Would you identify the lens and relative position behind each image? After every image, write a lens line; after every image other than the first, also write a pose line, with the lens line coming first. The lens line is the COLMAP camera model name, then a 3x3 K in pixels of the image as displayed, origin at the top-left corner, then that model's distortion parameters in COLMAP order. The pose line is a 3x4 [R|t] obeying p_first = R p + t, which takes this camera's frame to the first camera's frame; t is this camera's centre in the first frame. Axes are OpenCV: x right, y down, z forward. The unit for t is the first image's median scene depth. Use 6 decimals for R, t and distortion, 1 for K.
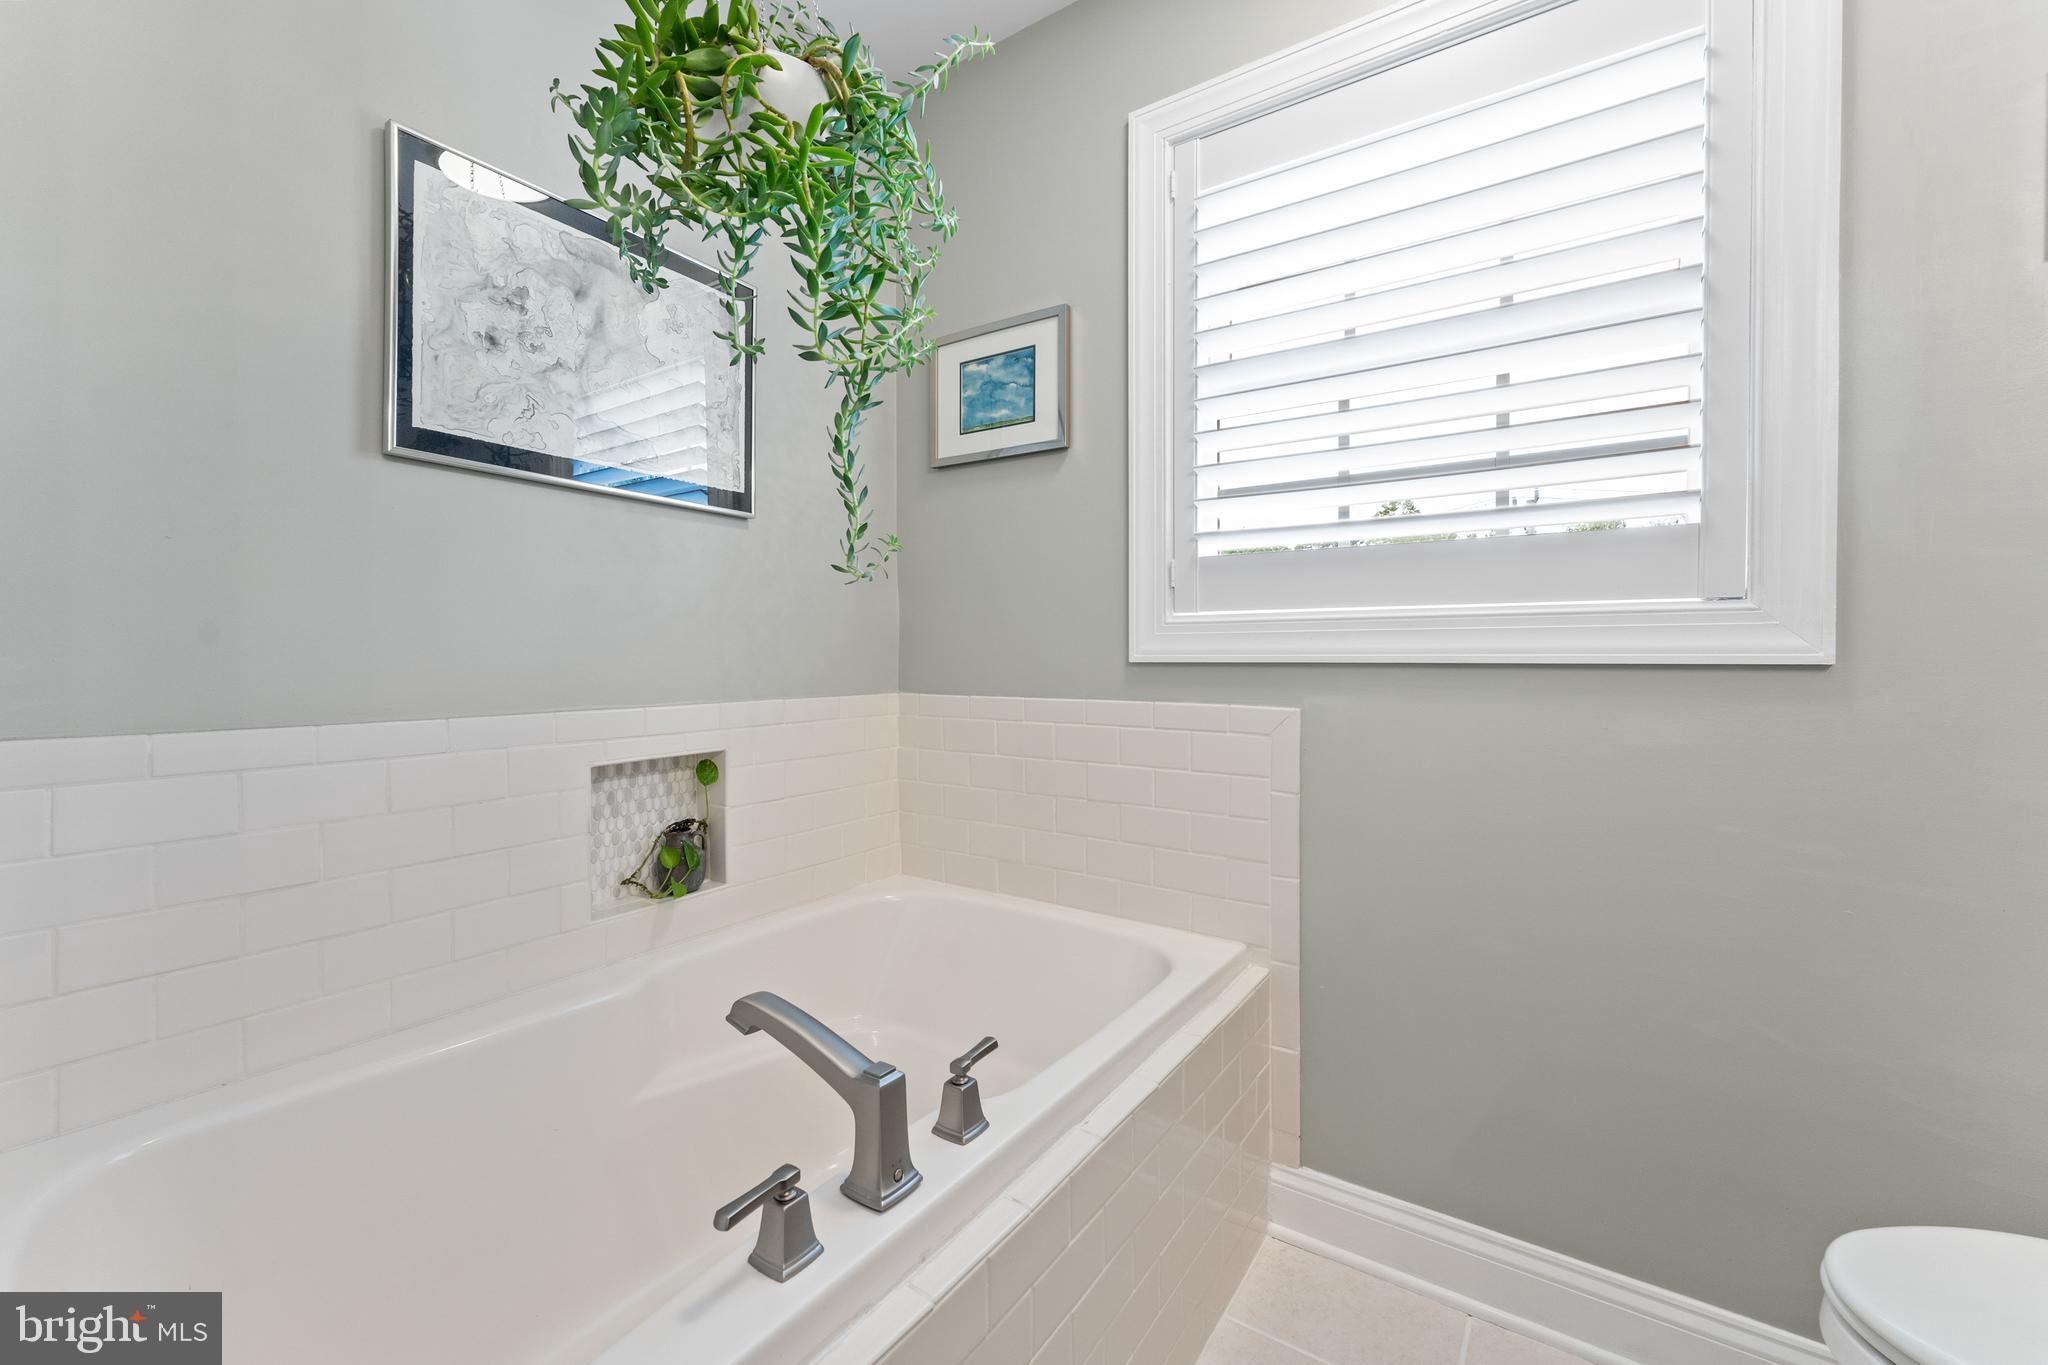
lens RADIAL K [[824.3, 0, 1030.1], [0, 824.3, 665.0], [0, 0, 1]] dist [-0.003058, 0.000092]
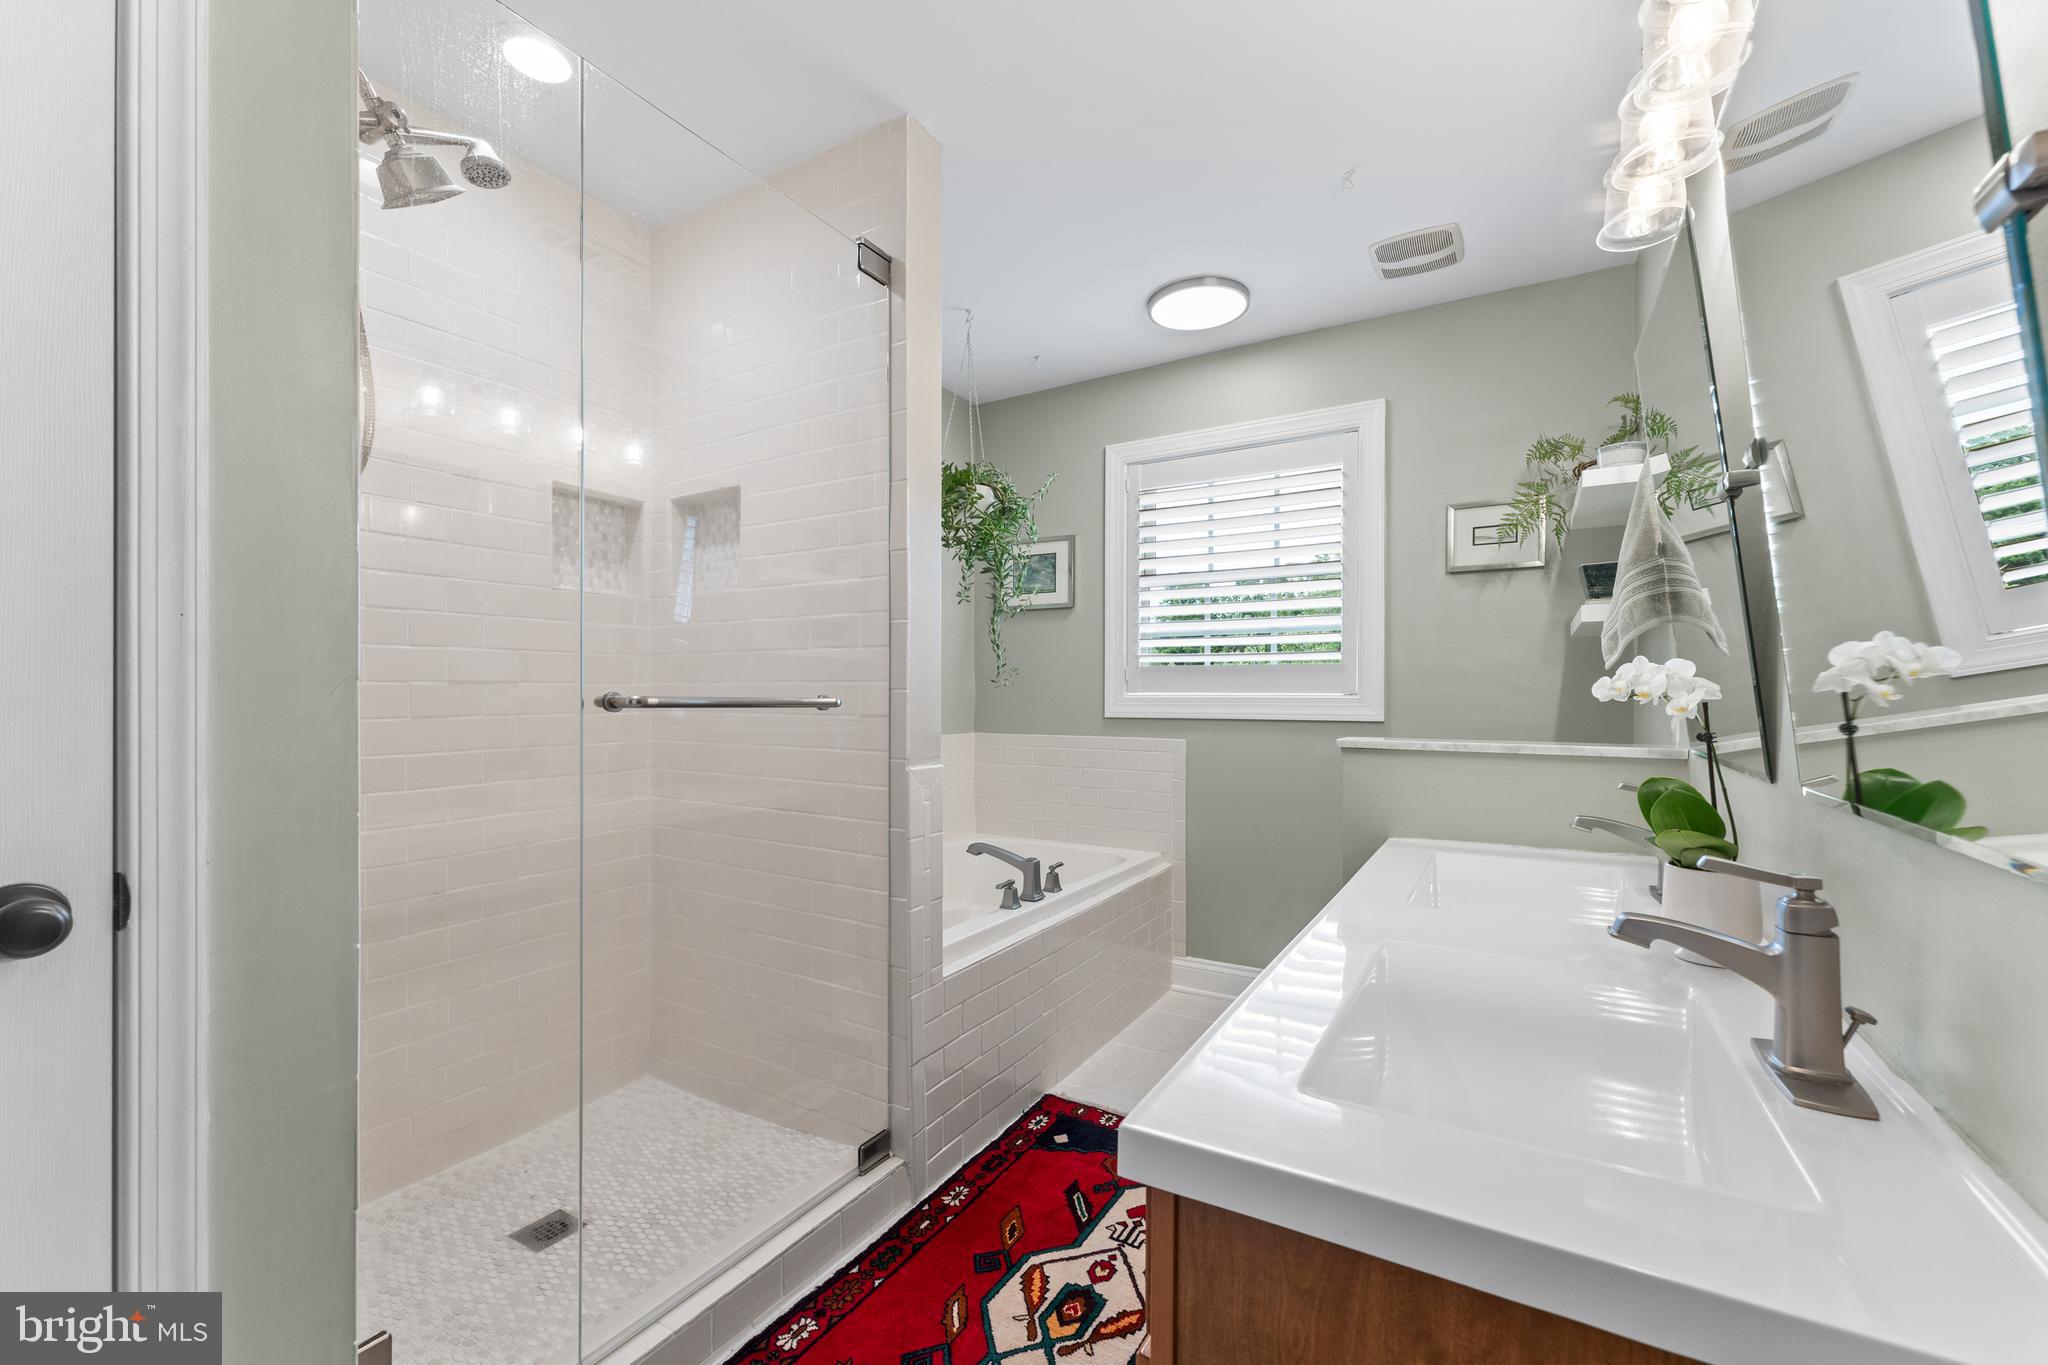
lens RADIAL K [[824.3, 0, 1018.5], [0, 824.3, 696.4], [0, 0, 1]] dist [-0.003058, 0.000092]
pose [[0.998529, 0.004765, 0.054007, -0.216783], [-0.003986, 0.999886, -0.014530, -0.026878], [-0.054070, 0.014293, 0.998435, -1.083235]]
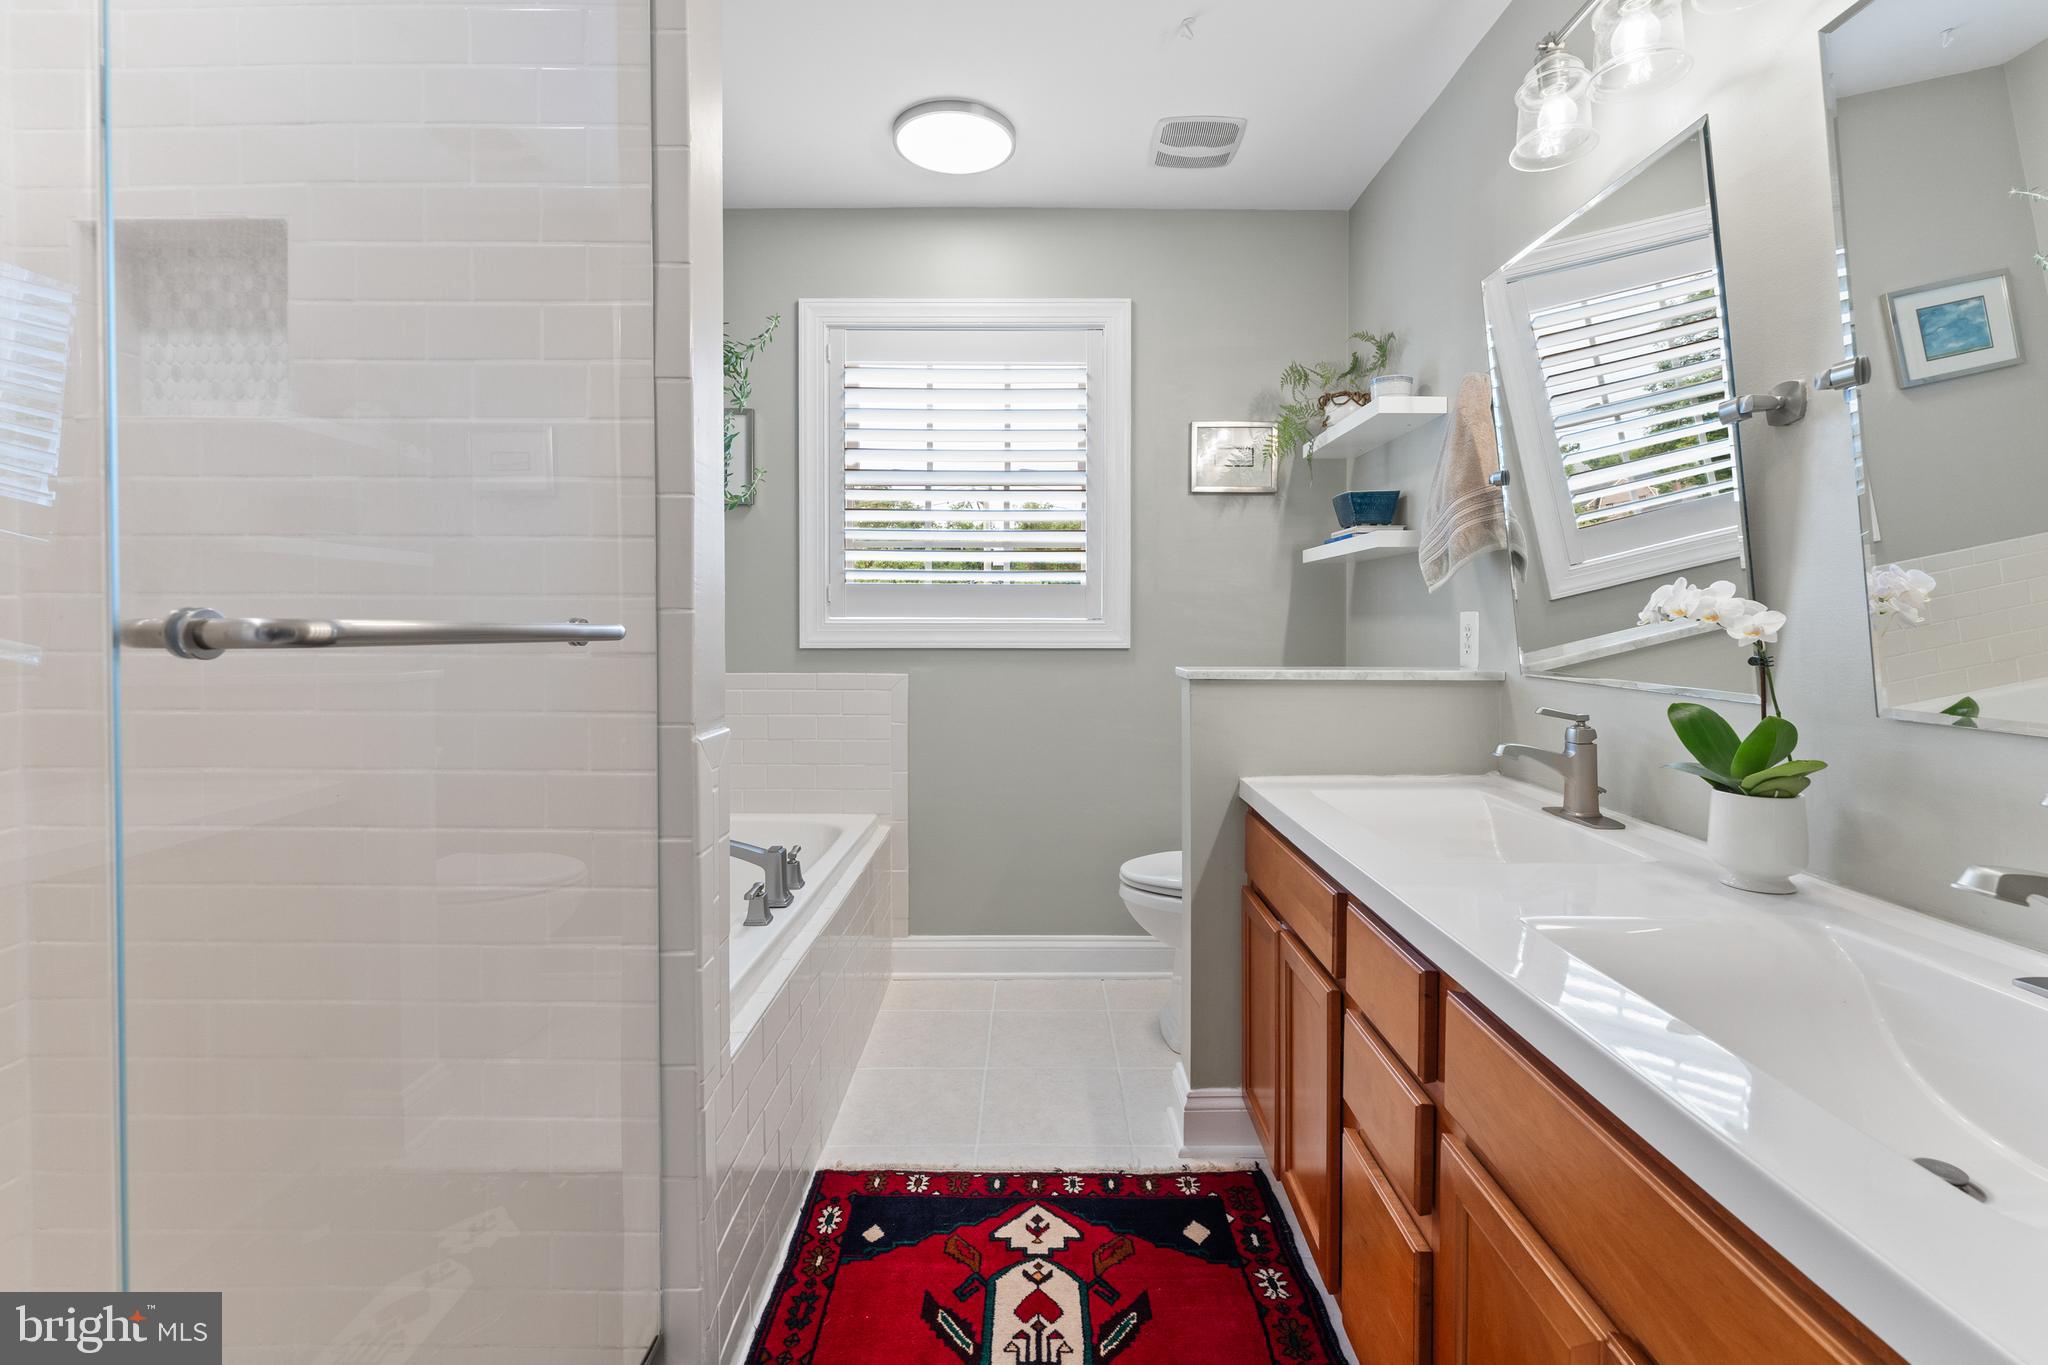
lens RADIAL K [[882.7, 0, 1007.1], [0, 882.7, 634.1], [0, 0, 1]] dist [-0.002826, 0.000220]
pose [[0.827224, -0.003548, 0.561861, -0.540345], [0.004646, 0.999989, -0.000526, -0.030293], [-0.561853, 0.003046, 0.827232, -0.660051]]
